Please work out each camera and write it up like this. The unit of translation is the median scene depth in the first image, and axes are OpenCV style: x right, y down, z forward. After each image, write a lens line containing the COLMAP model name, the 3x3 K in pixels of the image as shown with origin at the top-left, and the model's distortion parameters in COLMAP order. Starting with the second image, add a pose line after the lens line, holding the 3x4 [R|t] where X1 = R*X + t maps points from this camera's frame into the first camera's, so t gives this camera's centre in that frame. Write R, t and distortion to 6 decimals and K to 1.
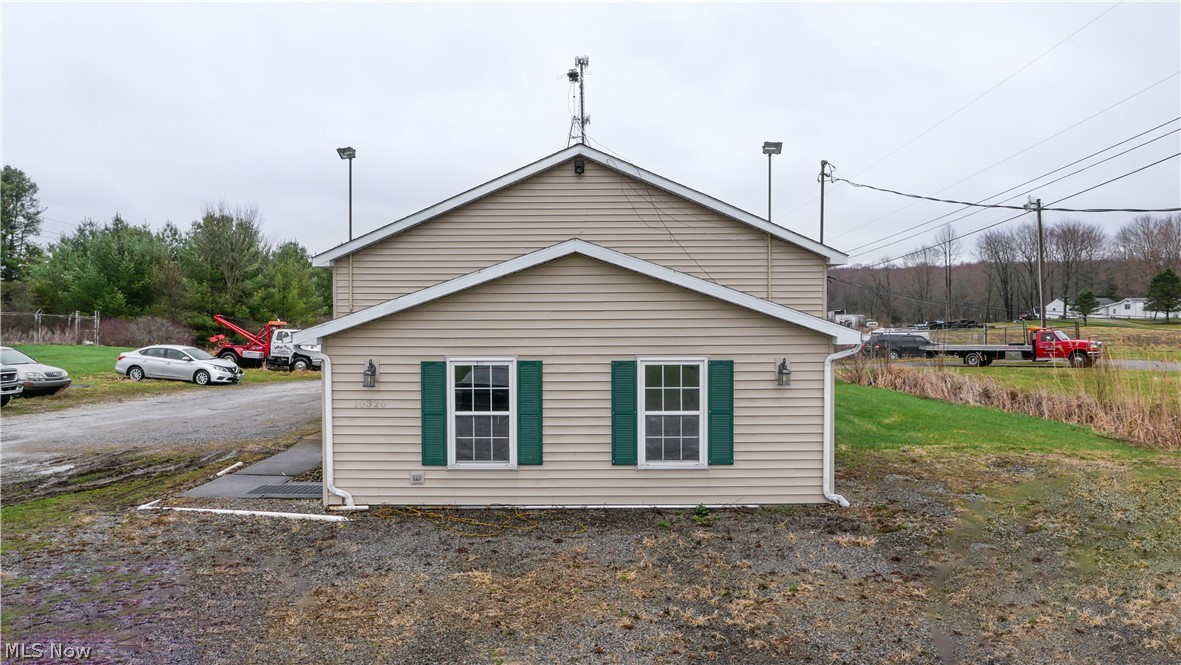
lens RADIAL K [[751.3, 0, 597.8], [0, 751.3, 335.1], [0, 0, 1]] dist [-0.022296, -0.000136]
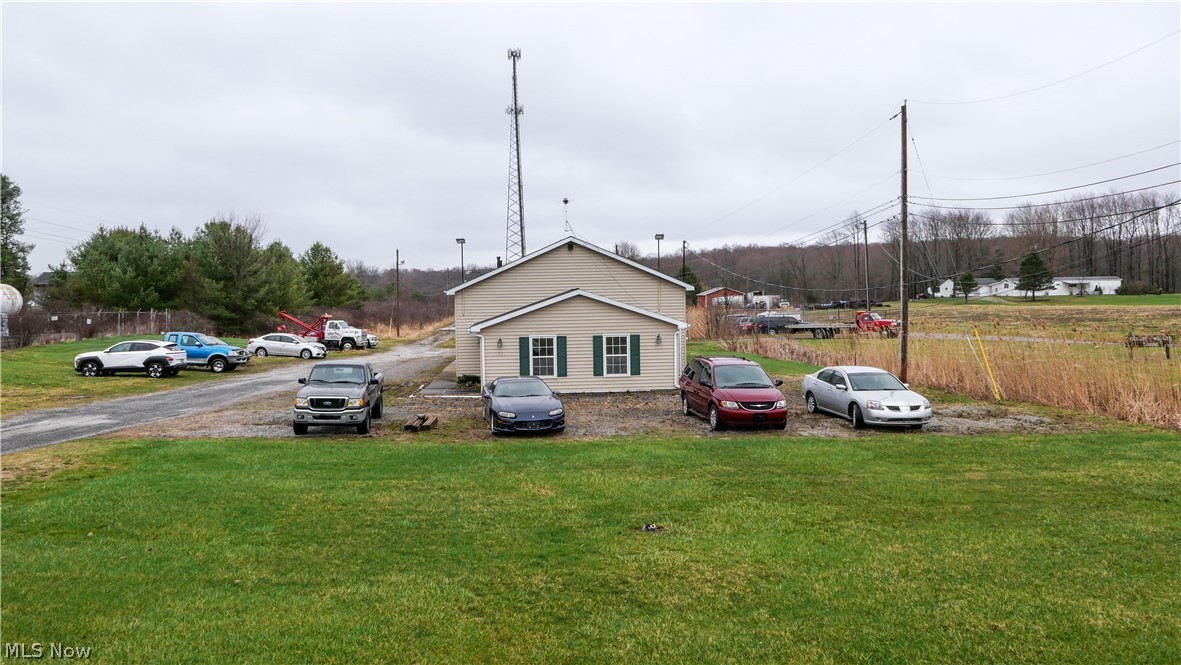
lens RADIAL K [[751.3, 0, 582.6], [0, 751.3, 335.1], [0, 0, 1]] dist [-0.022296, -0.000136]
pose [[0.997439, -0.017199, 0.069421, -0.069442], [0.015480, 0.999562, 0.025226, -0.011927], [-0.069825, -0.024087, 0.997268, -0.556827]]
